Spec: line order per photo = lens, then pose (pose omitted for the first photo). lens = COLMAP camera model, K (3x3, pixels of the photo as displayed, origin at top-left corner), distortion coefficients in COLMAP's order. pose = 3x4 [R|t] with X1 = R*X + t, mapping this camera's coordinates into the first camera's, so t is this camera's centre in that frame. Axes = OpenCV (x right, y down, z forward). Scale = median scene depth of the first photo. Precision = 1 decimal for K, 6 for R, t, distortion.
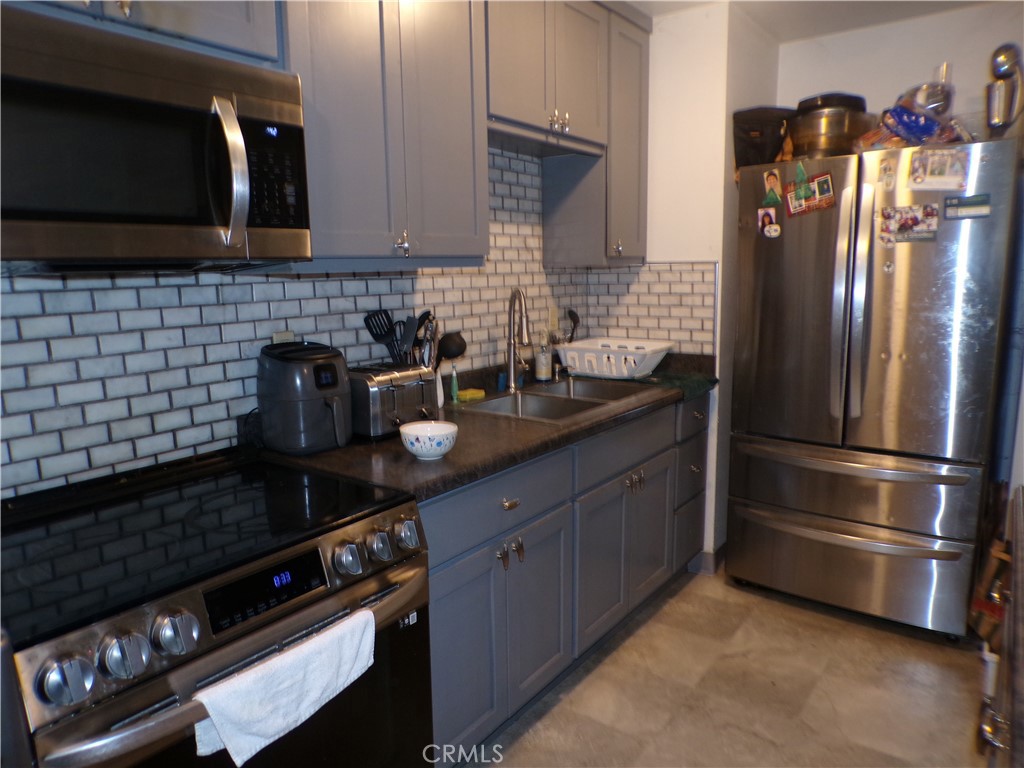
lens RADIAL K [[709.4, 0, 512.0], [0, 709.4, 384.0], [0, 0, 1]] dist [-0.038384, 0.001737]
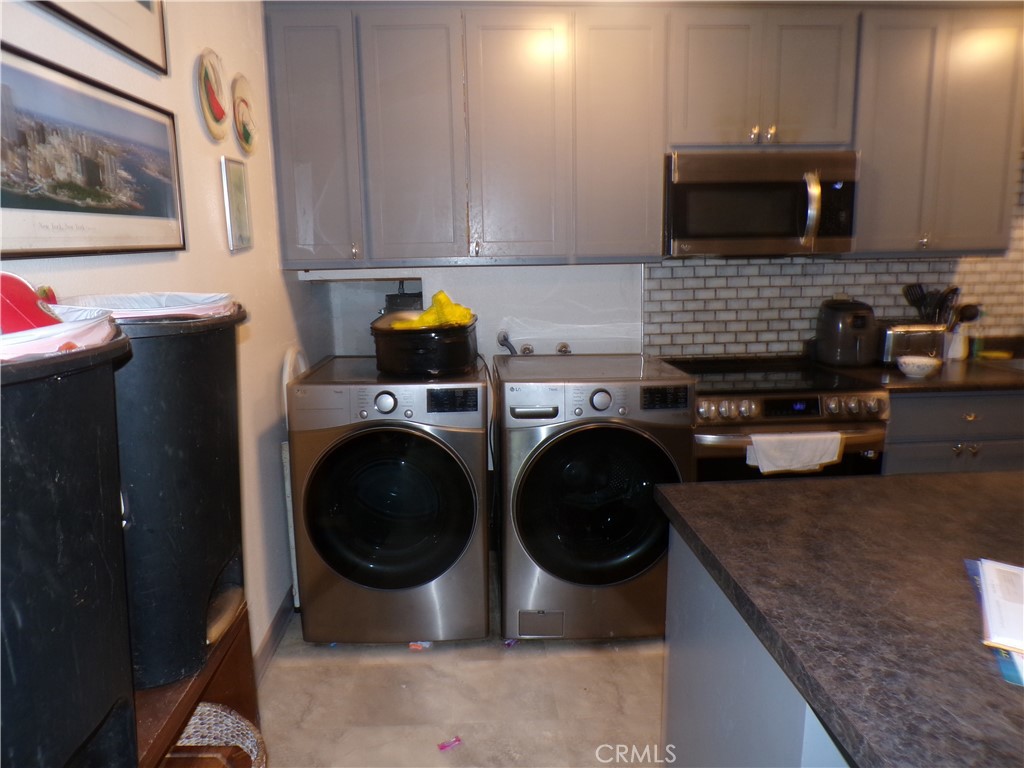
lens RADIAL K [[708.8, 0, 512.0], [0, 708.8, 384.0], [0, 0, 1]] dist [-0.070001, -0.002900]
pose [[0.666284, 0.150514, -0.730350, 0.409888], [-0.112815, 0.988490, 0.100794, 0.059973], [0.737115, 0.015237, 0.675596, -0.699622]]
